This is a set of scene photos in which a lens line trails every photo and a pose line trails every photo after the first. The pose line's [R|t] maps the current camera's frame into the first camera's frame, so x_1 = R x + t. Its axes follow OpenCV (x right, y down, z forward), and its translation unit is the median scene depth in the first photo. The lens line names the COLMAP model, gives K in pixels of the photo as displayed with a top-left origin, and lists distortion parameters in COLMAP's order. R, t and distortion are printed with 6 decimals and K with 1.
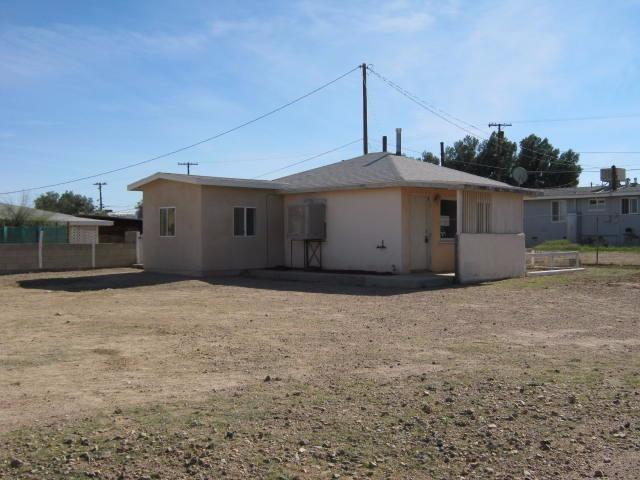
lens RADIAL K [[719.3, 0, 338.5], [0, 719.3, 239.3], [0, 0, 1]] dist [-0.084108, 0.000000]
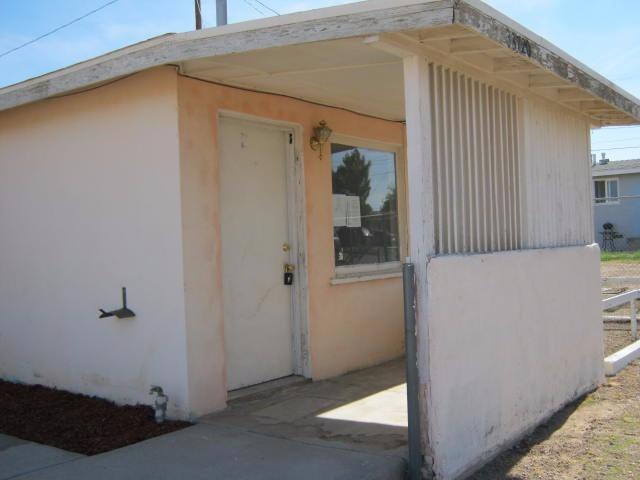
lens RADIAL K [[719.3, 0, 321.7], [0, 719.3, 239.8], [0, 0, 1]] dist [-0.084108, 0.000000]
pose [[0.991124, -0.034979, 0.128258, 0.098824], [0.036081, 0.999329, -0.006282, -0.011598], [-0.127952, 0.010854, 0.991721, 0.705881]]
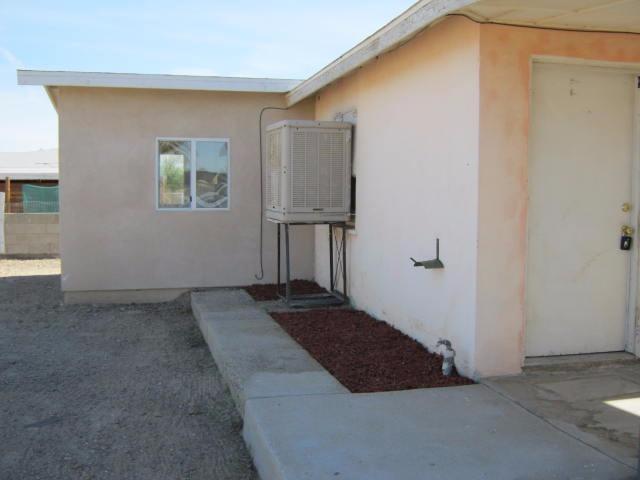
lens RADIAL K [[719.3, 0, 323.4], [0, 719.3, 241.6], [0, 0, 1]] dist [-0.084108, 0.000000]
pose [[0.849529, 0.041401, -0.525914, 0.164307], [-0.006579, 0.997670, 0.067912, -0.015232], [0.527500, -0.054234, 0.847822, 0.725527]]
